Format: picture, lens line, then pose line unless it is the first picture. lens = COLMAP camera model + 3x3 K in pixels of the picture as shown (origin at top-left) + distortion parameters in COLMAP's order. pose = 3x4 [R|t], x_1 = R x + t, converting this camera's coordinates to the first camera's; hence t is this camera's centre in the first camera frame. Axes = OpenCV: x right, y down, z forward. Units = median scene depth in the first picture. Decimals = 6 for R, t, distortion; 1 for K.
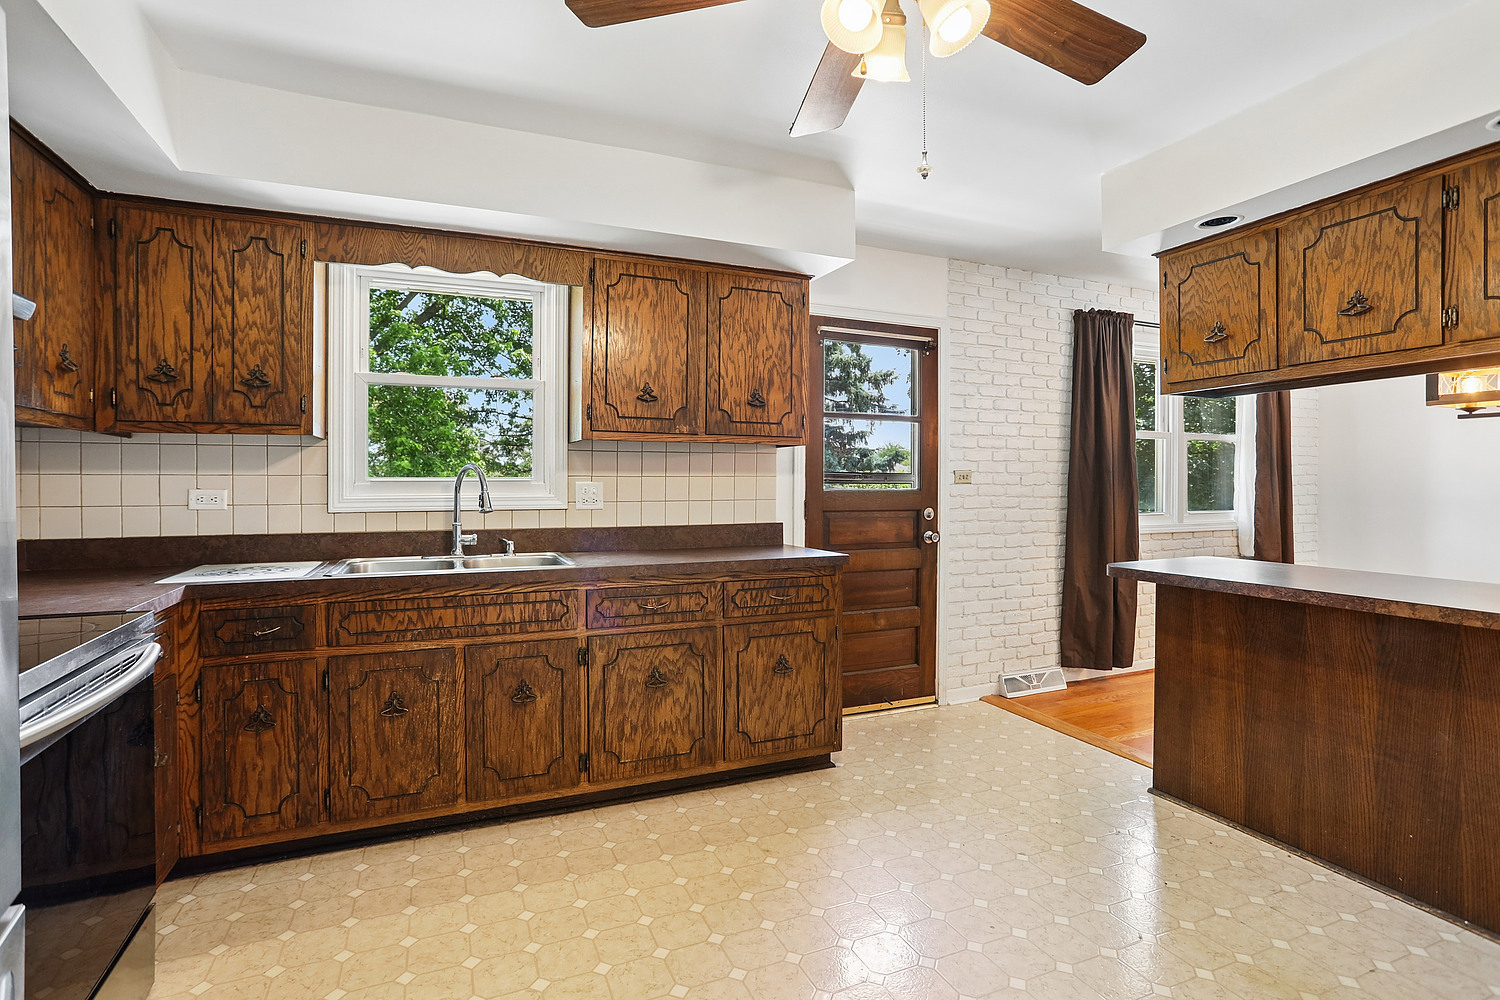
lens RADIAL K [[727.3, 0, 730.6], [0, 727.3, 477.6], [0, 0, 1]] dist [-0.043613, 0.011204]
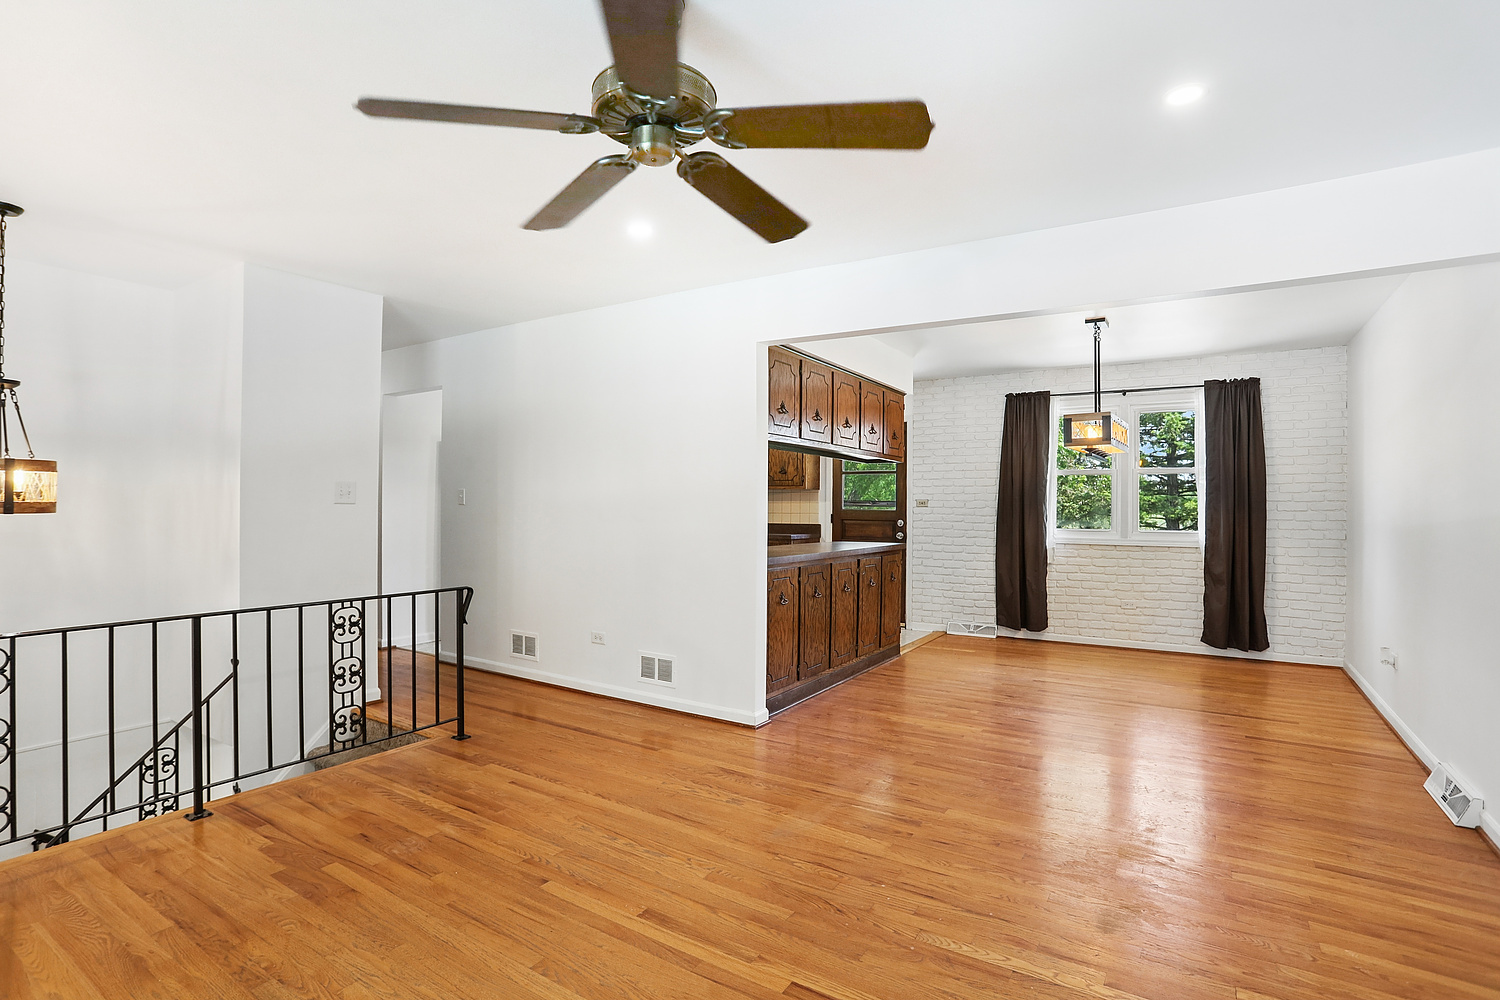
lens RADIAL K [[727.3, 0, 743.5], [0, 727.3, 510.3], [0, 0, 1]] dist [-0.043613, 0.011204]
pose [[0.556250, 0.001360, -0.831014, 2.395547], [-0.010573, 0.999929, -0.005440, 0.048064], [0.830948, 0.011813, 0.556225, -0.546310]]
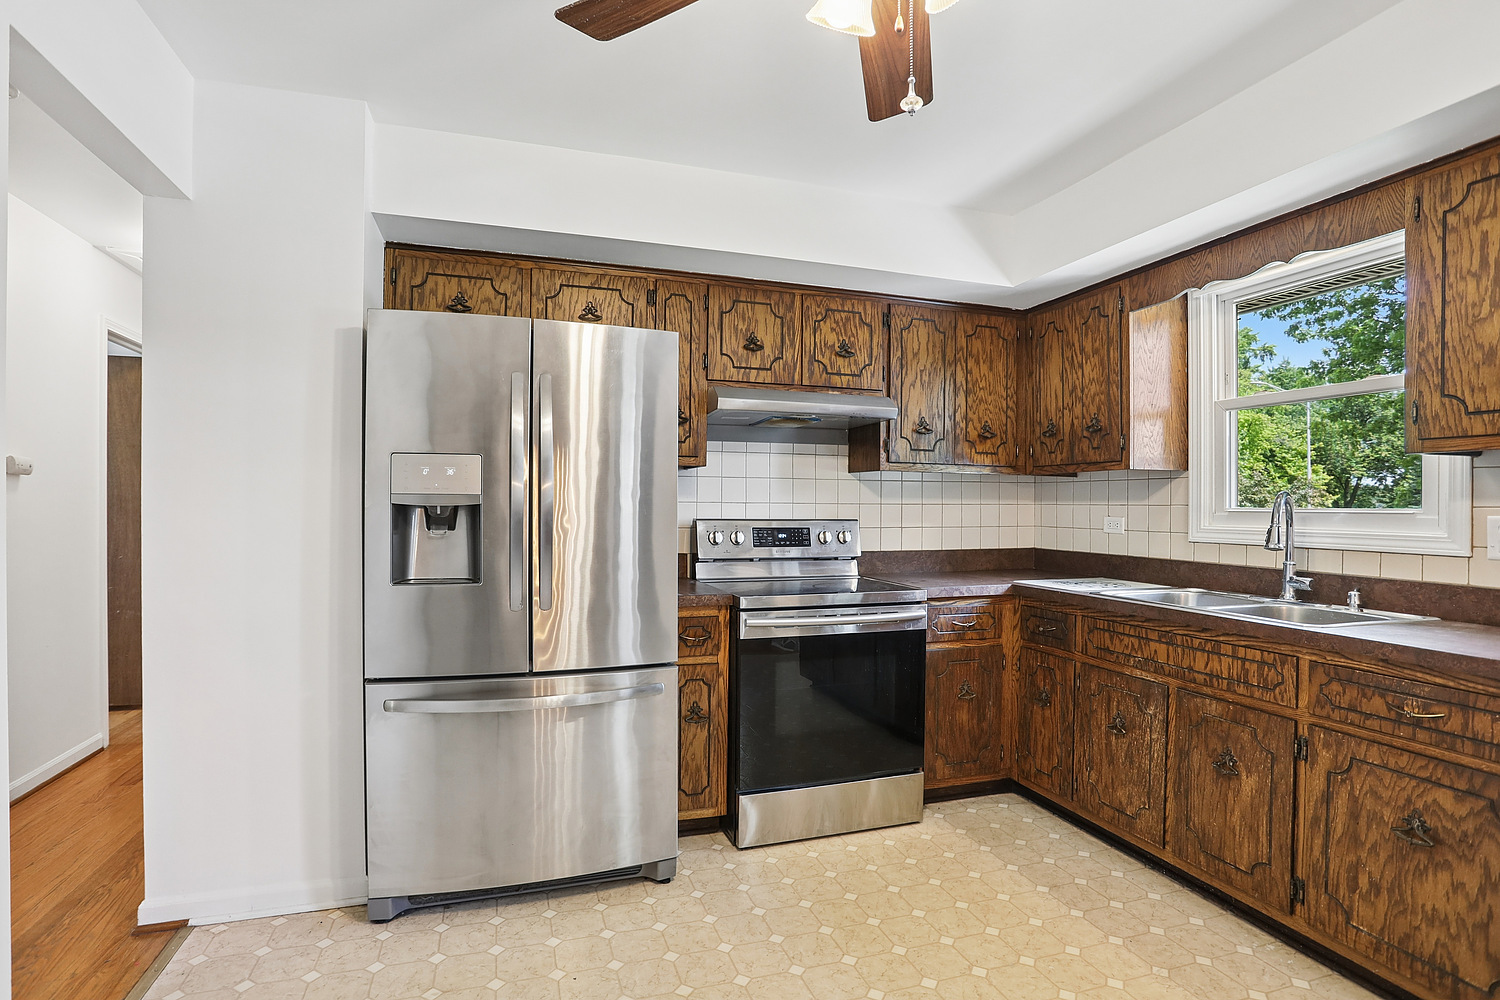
lens RADIAL K [[727.3, 0, 739.1], [0, 727.3, 503.2], [0, 0, 1]] dist [-0.043613, 0.011204]
pose [[-0.080118, -0.001521, -0.996784, 0.564839], [-0.004456, 0.999989, -0.001168, -0.002324], [0.996775, 0.004348, -0.080124, 0.473773]]
